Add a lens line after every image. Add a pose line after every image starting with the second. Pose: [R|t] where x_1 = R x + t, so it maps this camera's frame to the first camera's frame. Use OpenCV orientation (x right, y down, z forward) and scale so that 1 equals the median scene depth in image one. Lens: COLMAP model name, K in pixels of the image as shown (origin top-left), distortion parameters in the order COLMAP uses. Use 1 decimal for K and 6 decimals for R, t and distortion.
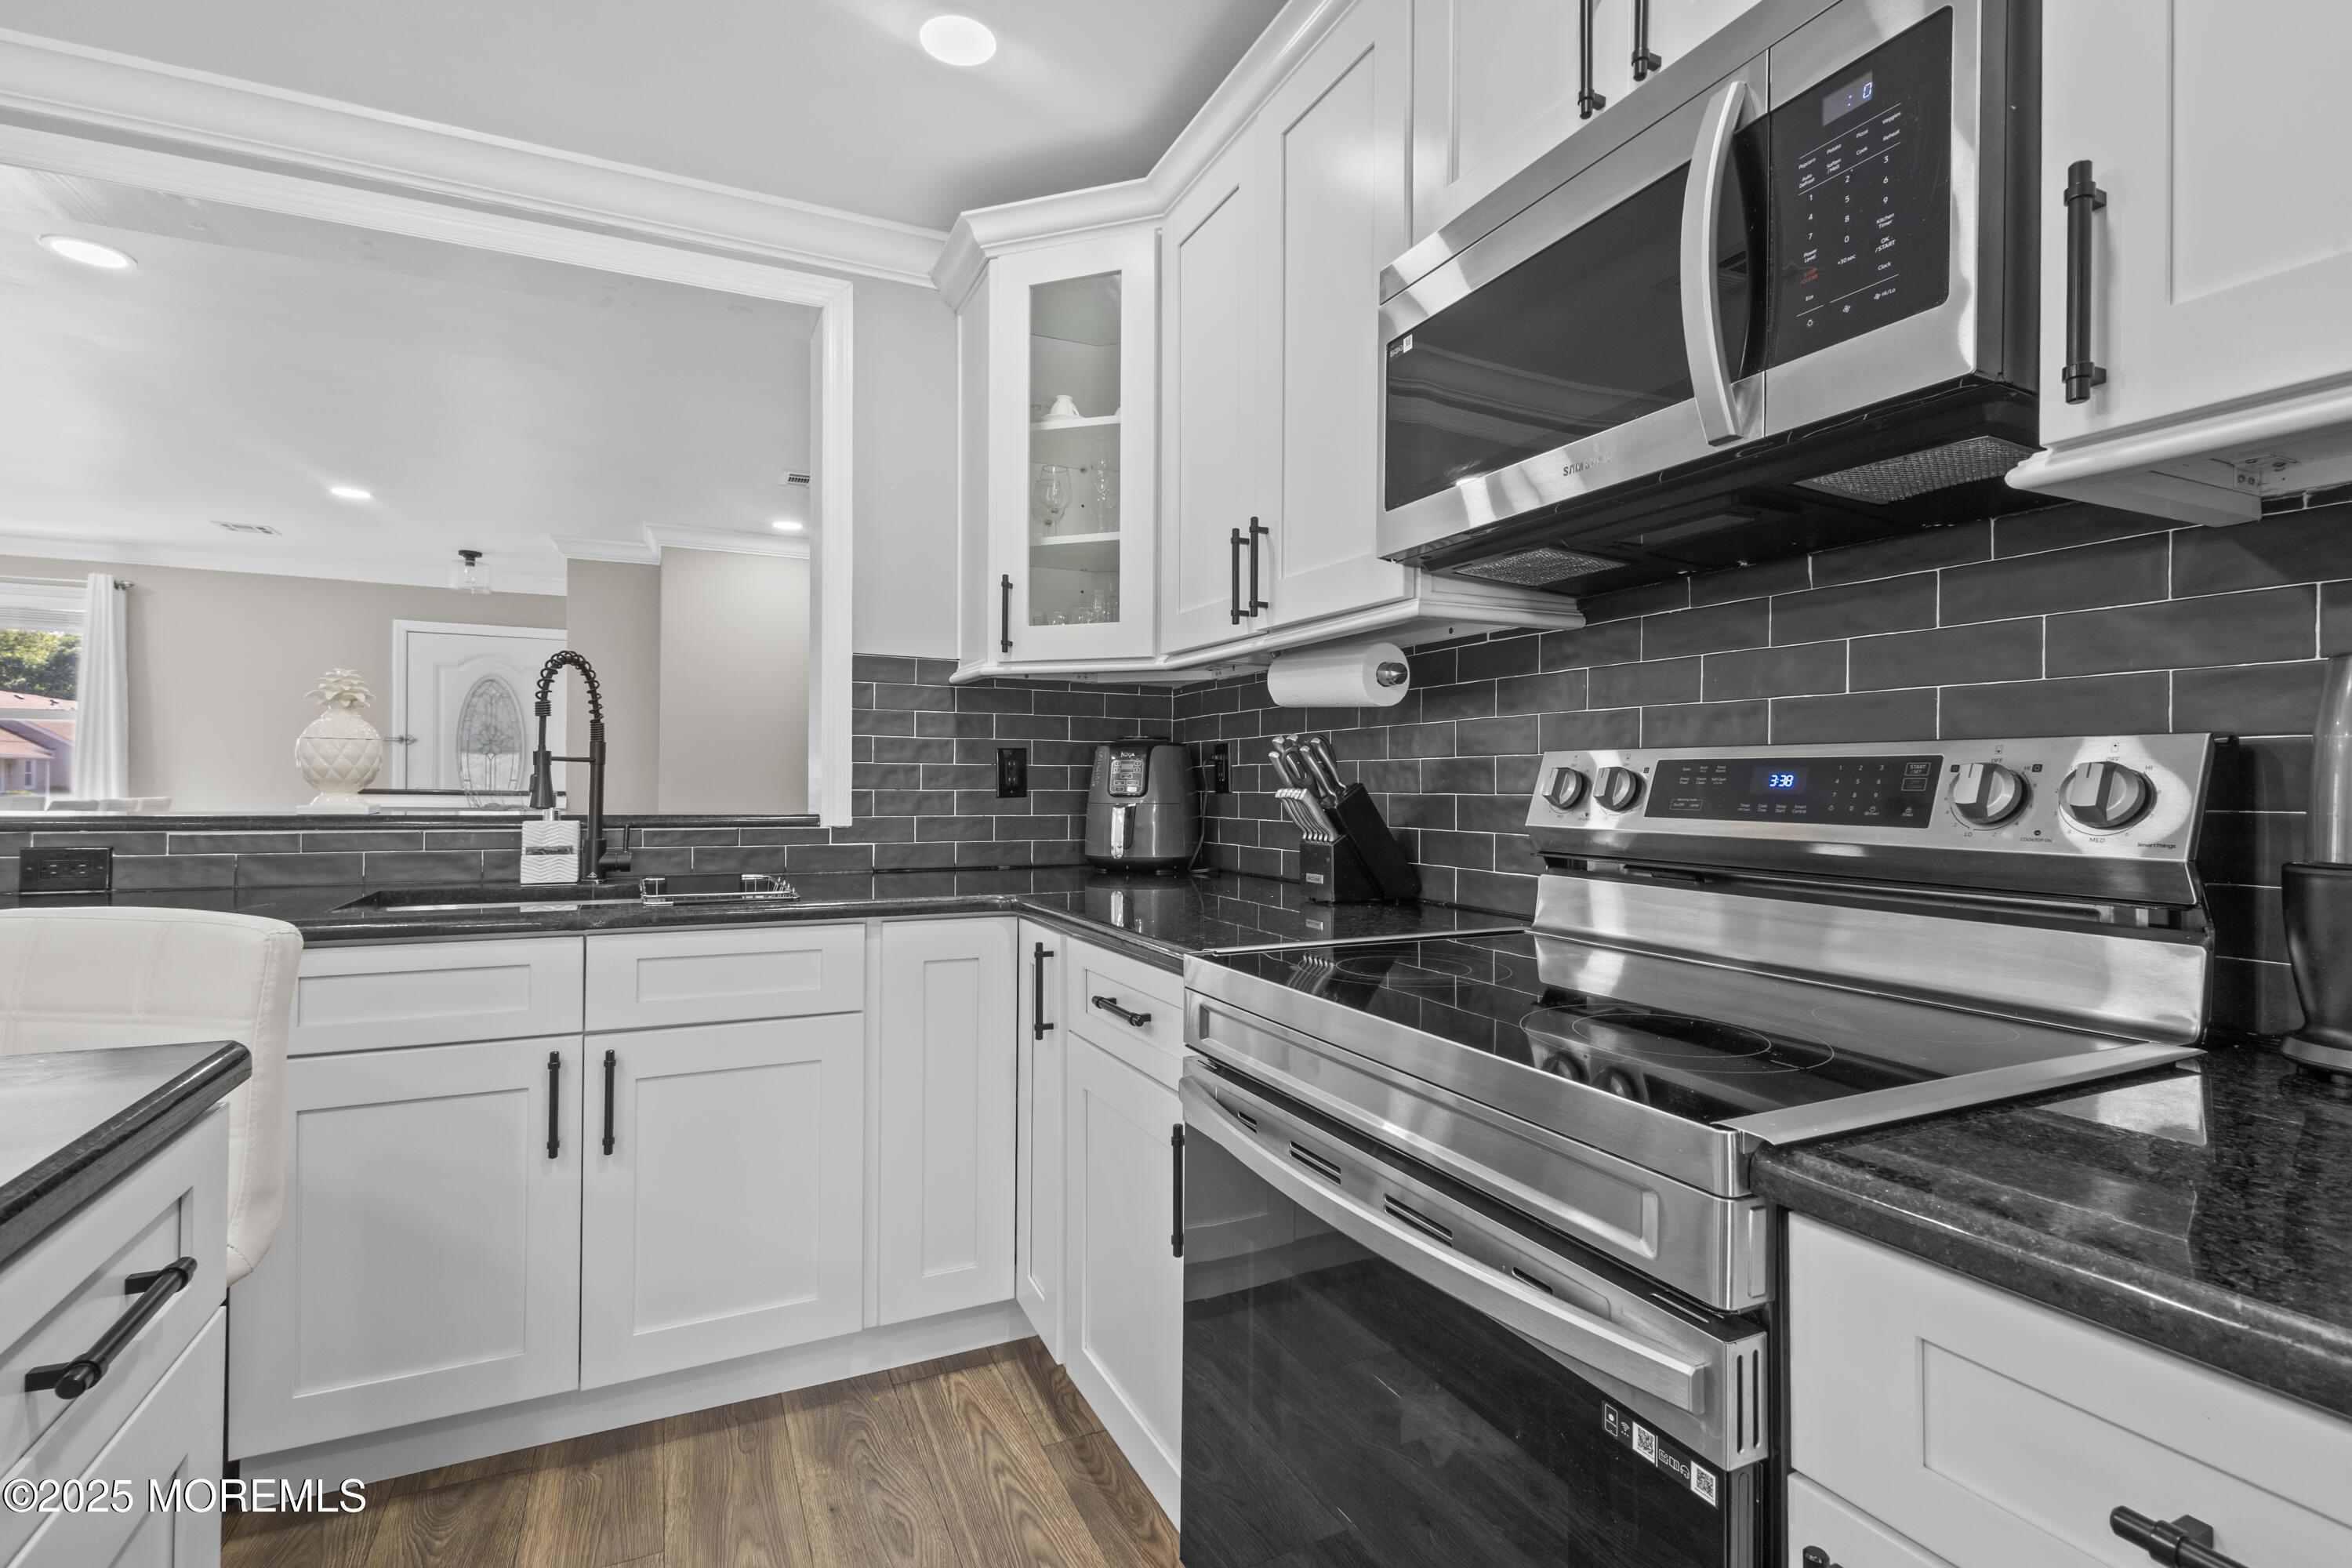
lens RADIAL K [[1093.8, 0, 1178.6], [0, 1093.8, 783.9], [0, 0, 1]] dist [0.008351, -0.001287]
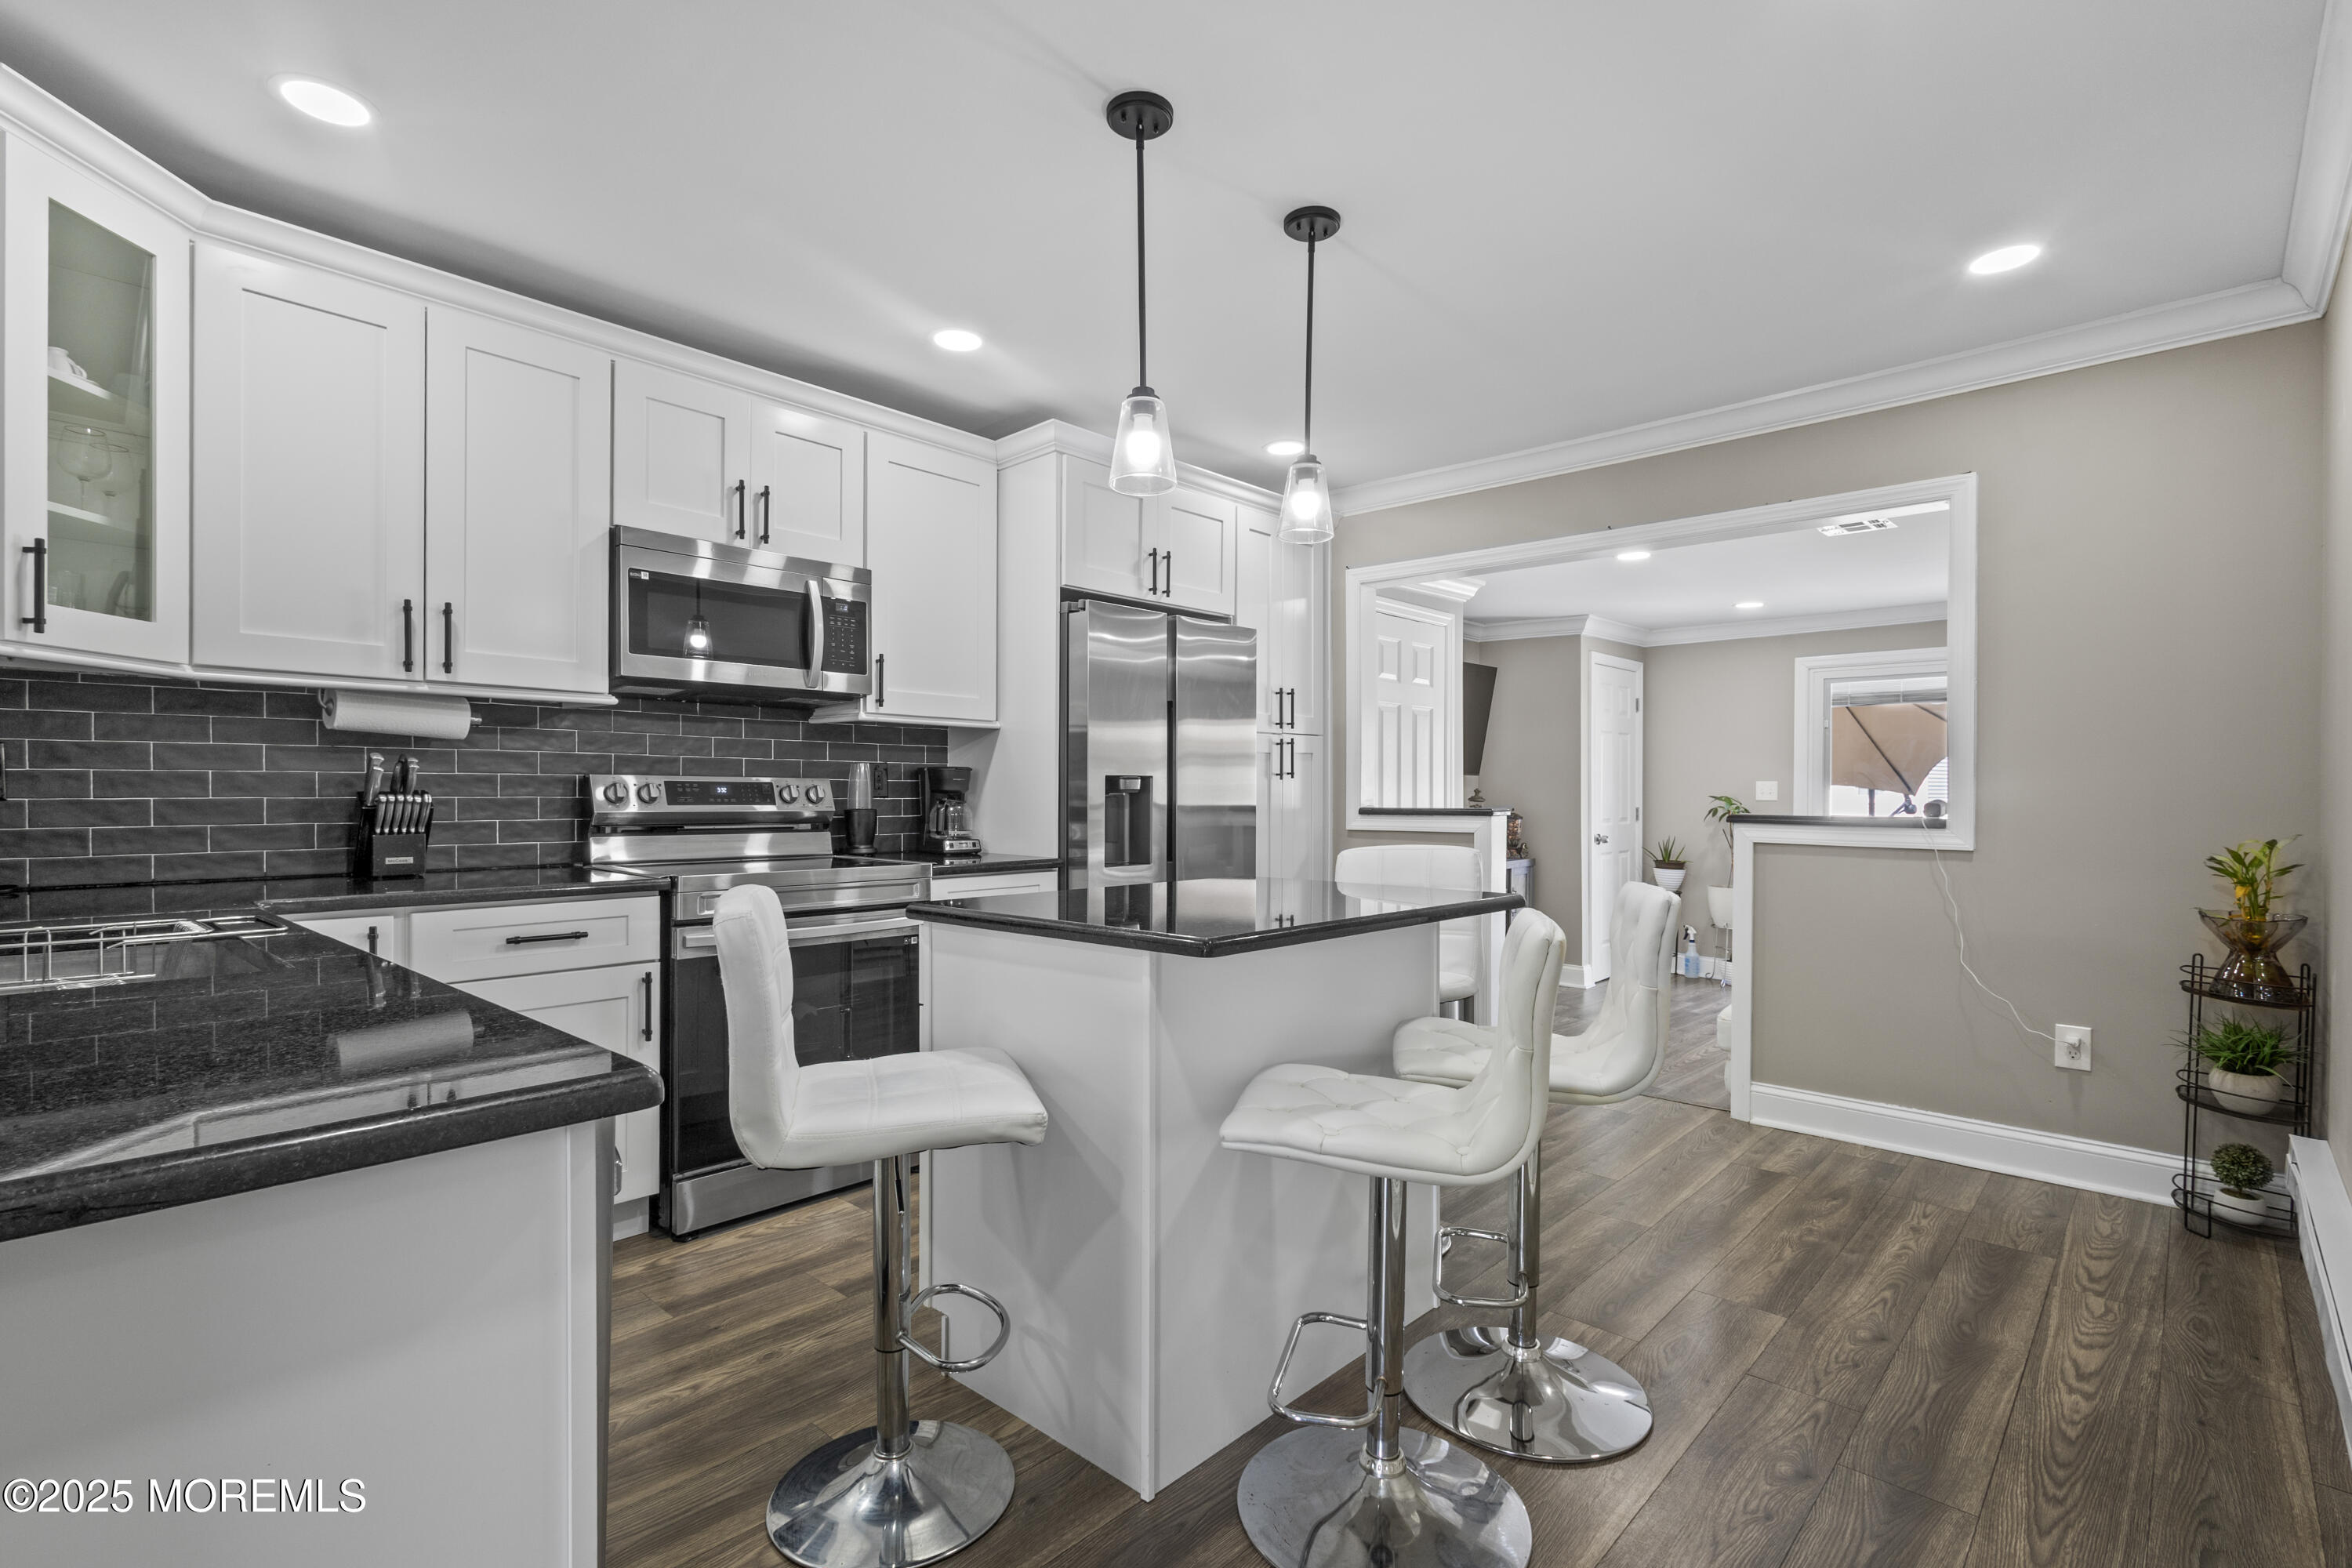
lens RADIAL K [[1093.8, 0, 1169.9], [0, 1093.8, 791.8], [0, 0, 1]] dist [0.008351, -0.001287]
pose [[-0.372903, -0.006667, 0.927846, -1.496367], [-0.005957, 0.999971, 0.004792, -0.011082], [-0.927851, -0.003740, -0.372932, 0.621503]]
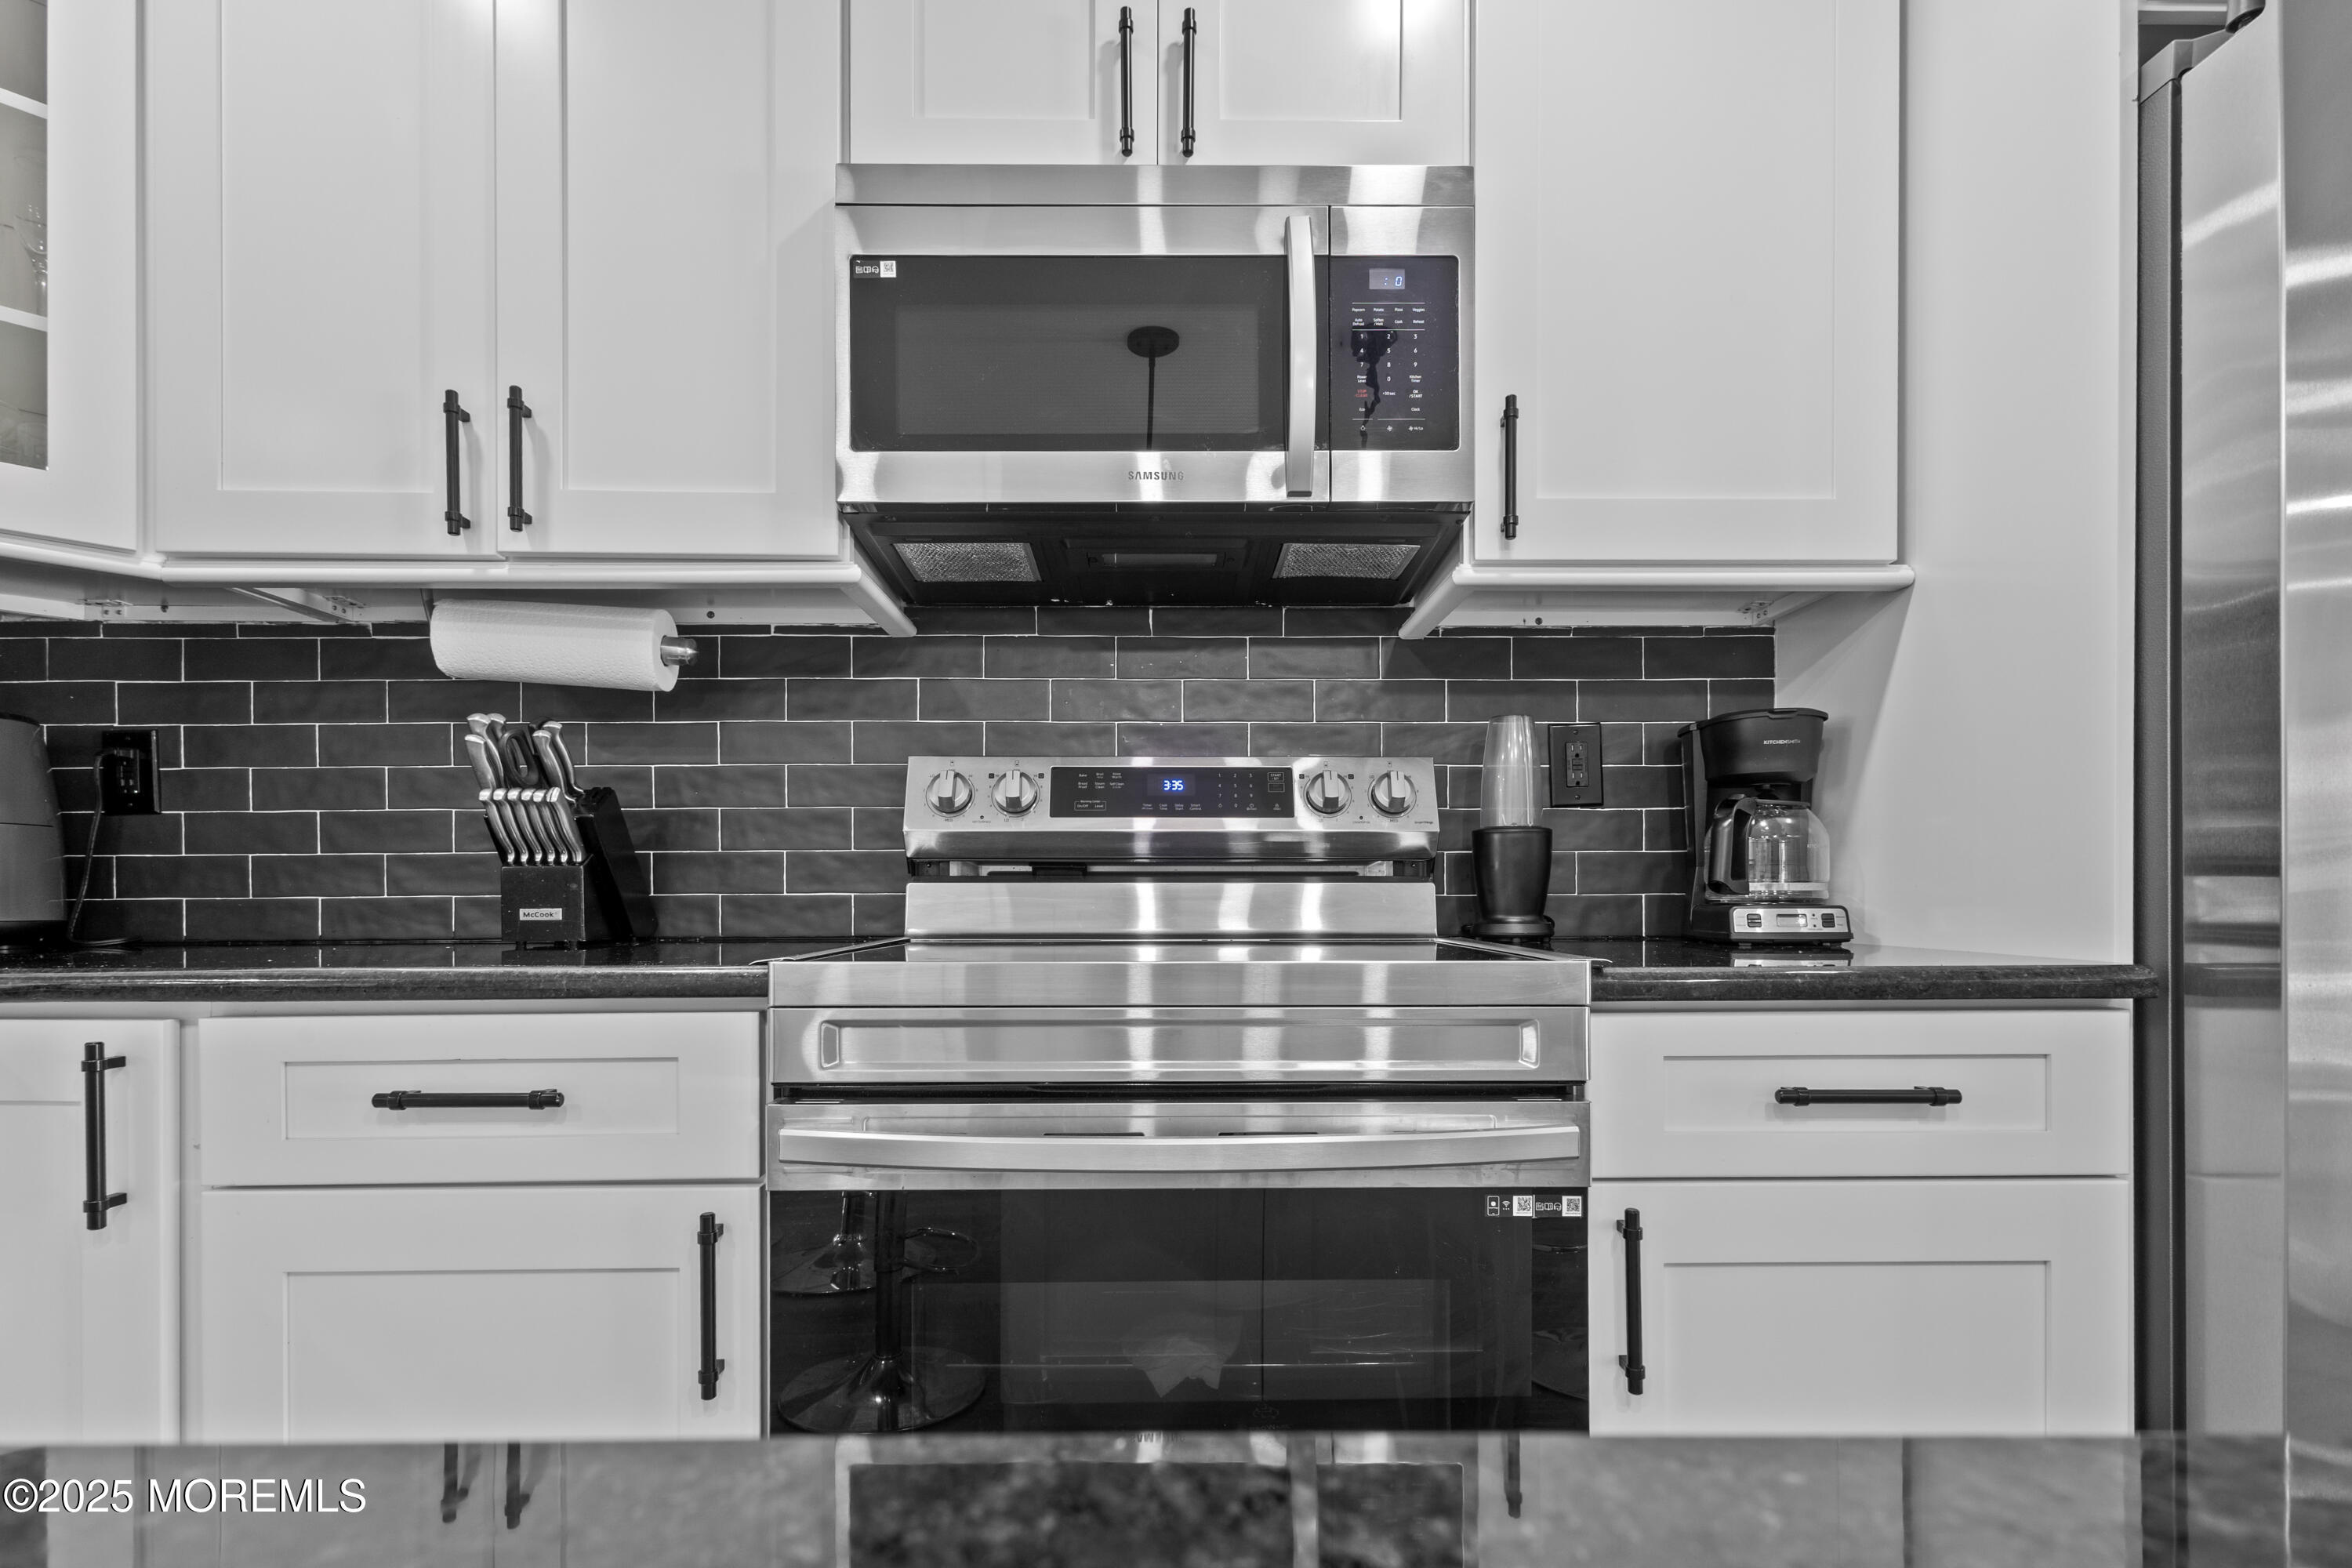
lens RADIAL K [[1093.8, 0, 1152.6], [0, 1093.8, 914.2], [0, 0, 1]] dist [0.008351, -0.001287]
pose [[0.419038, -0.022122, 0.907699, -0.376271], [0.007362, 0.999753, 0.020967, 0.074391], [-0.907939, -0.002104, 0.419098, 0.314301]]
